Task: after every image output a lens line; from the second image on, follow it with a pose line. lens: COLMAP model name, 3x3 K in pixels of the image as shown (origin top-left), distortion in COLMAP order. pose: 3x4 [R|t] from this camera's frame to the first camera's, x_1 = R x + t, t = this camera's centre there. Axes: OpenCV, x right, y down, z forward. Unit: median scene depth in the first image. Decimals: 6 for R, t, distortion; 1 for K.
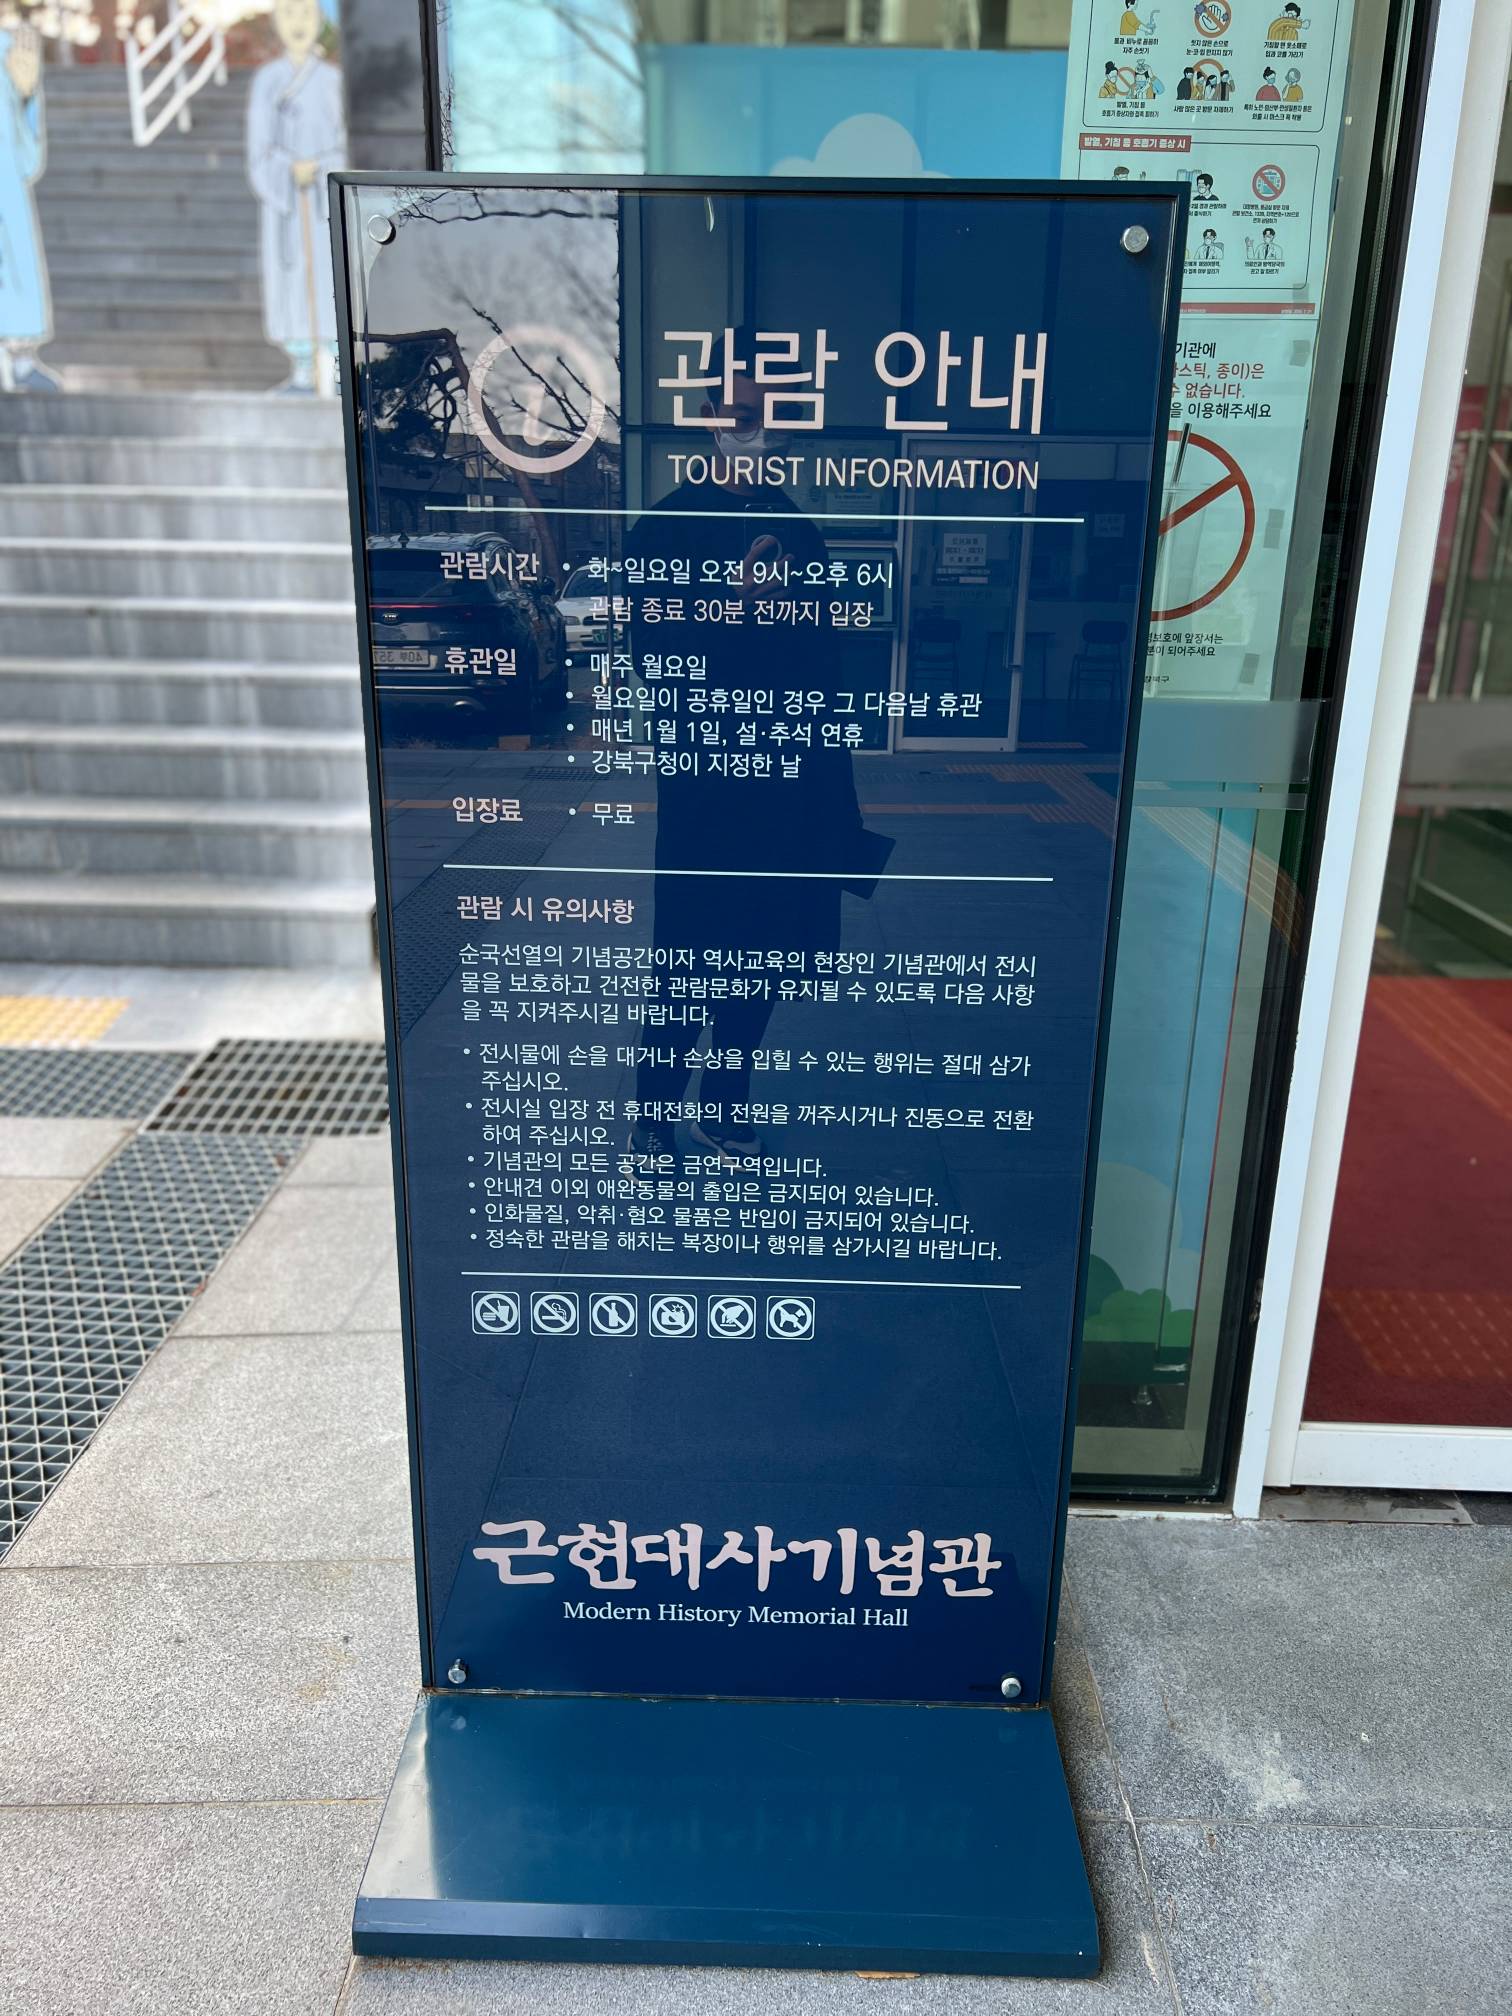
lens RADIAL K [[1535.2, 0, 753.7], [0, 1535.2, 1005.8], [0, 0, 1]] dist [0.057849, -0.059785]
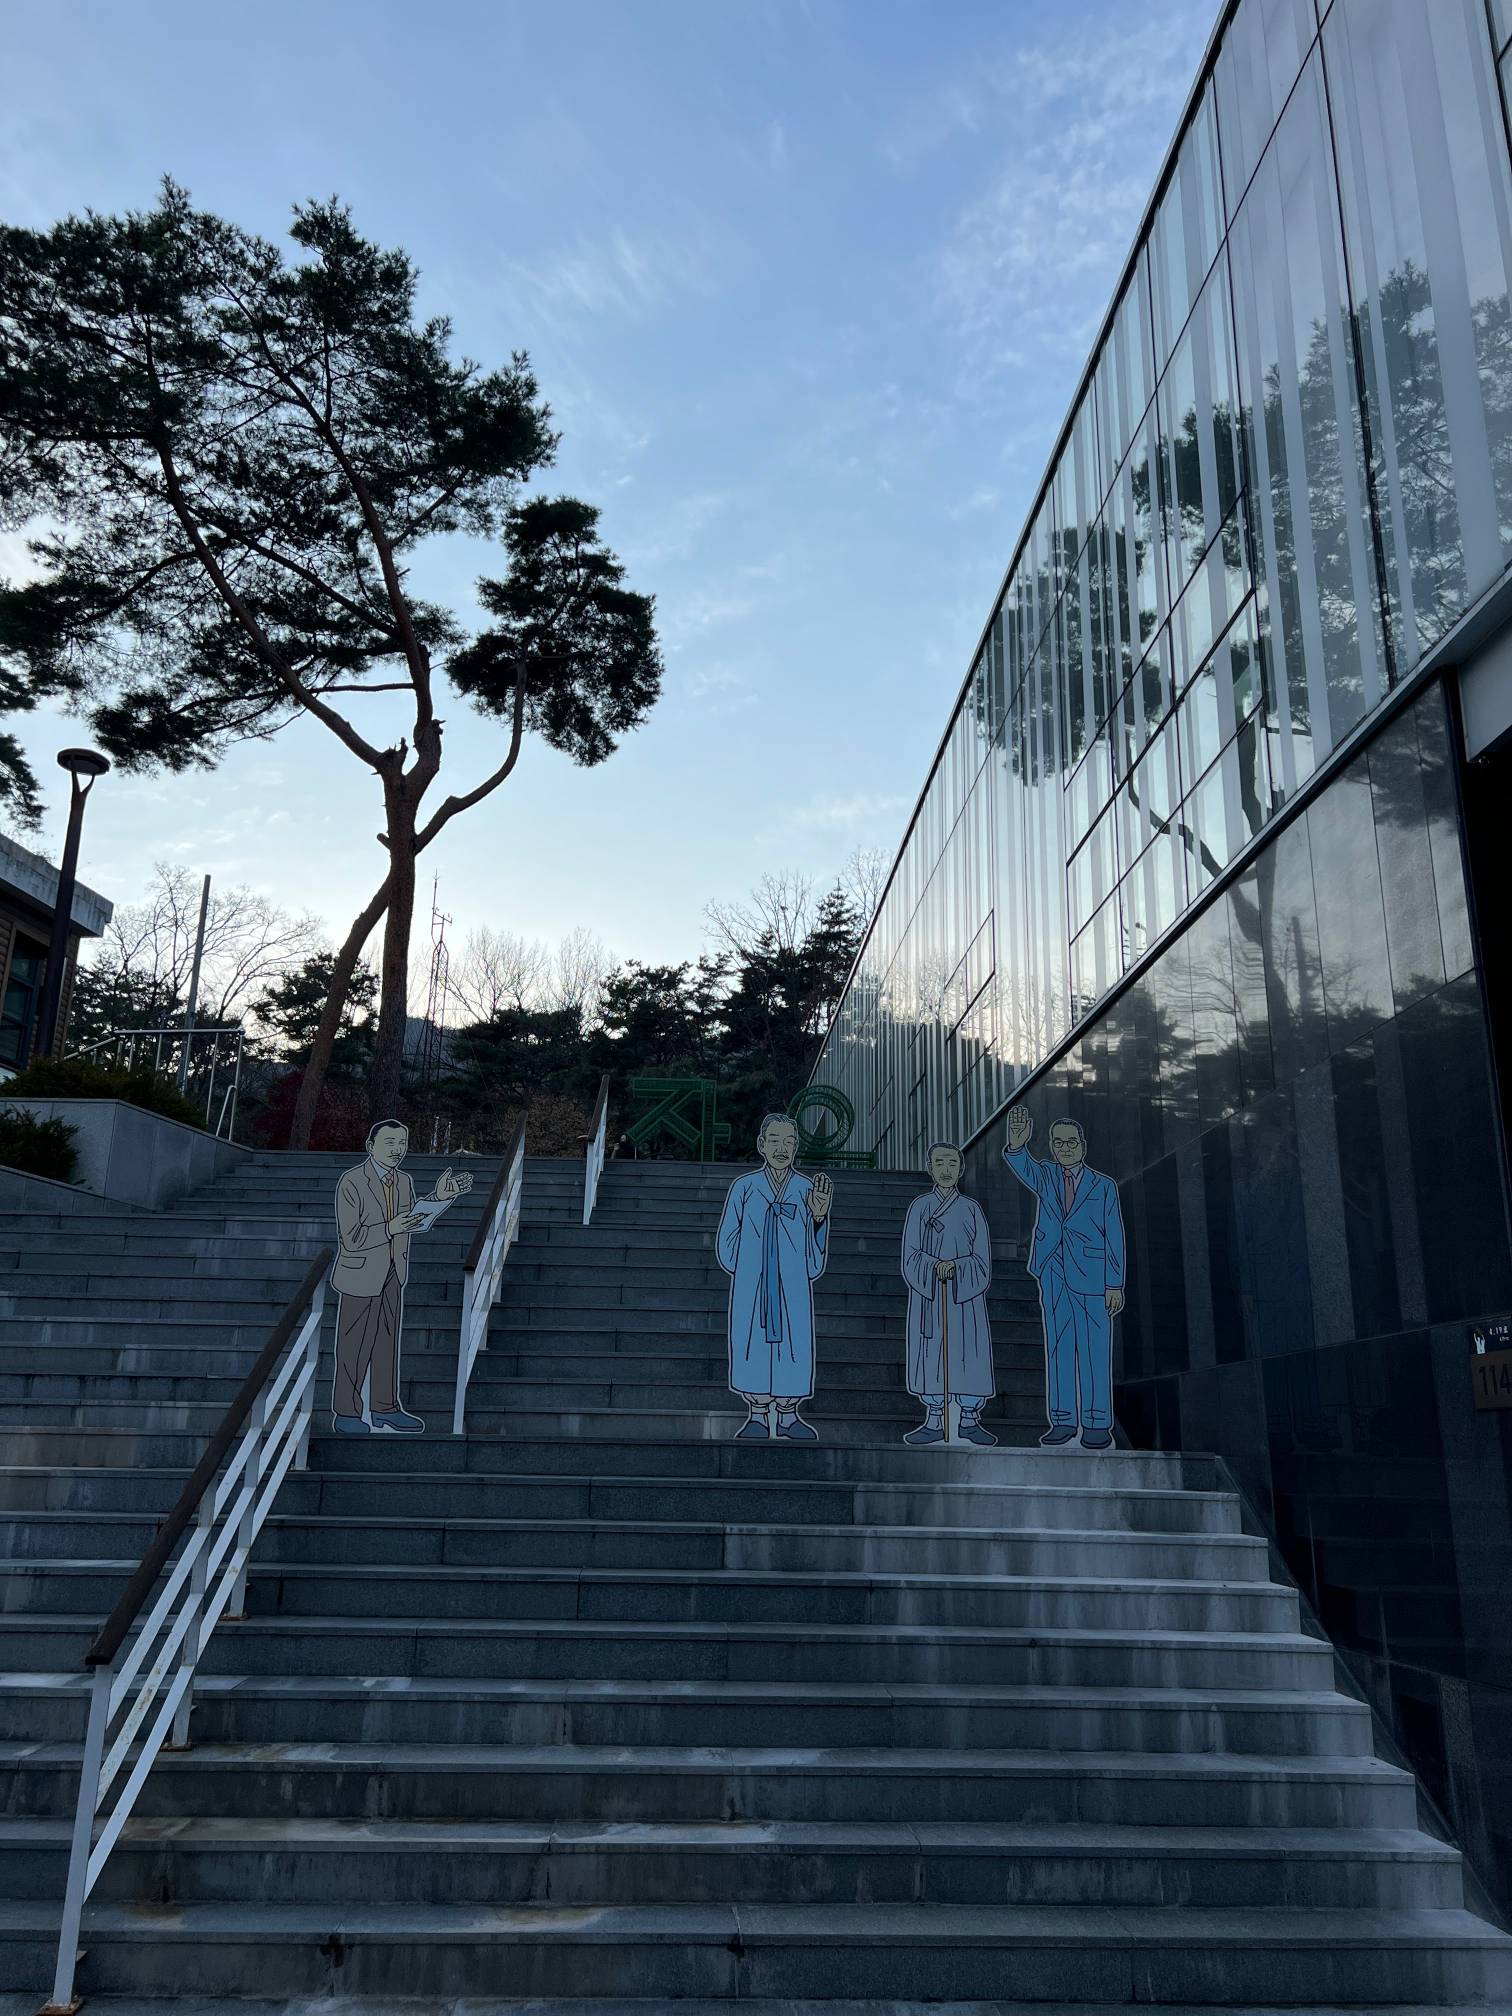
lens RADIAL K [[1535.2, 0, 758.8], [0, 1535.2, 1008.8], [0, 0, 1]] dist [0.057849, -0.059785]
pose [[0.993852, 0.037942, 0.104011, -0.734761], [0.028763, 0.818704, -0.573495, 0.012648], [-0.106913, 0.572960, 0.812580, -0.170520]]
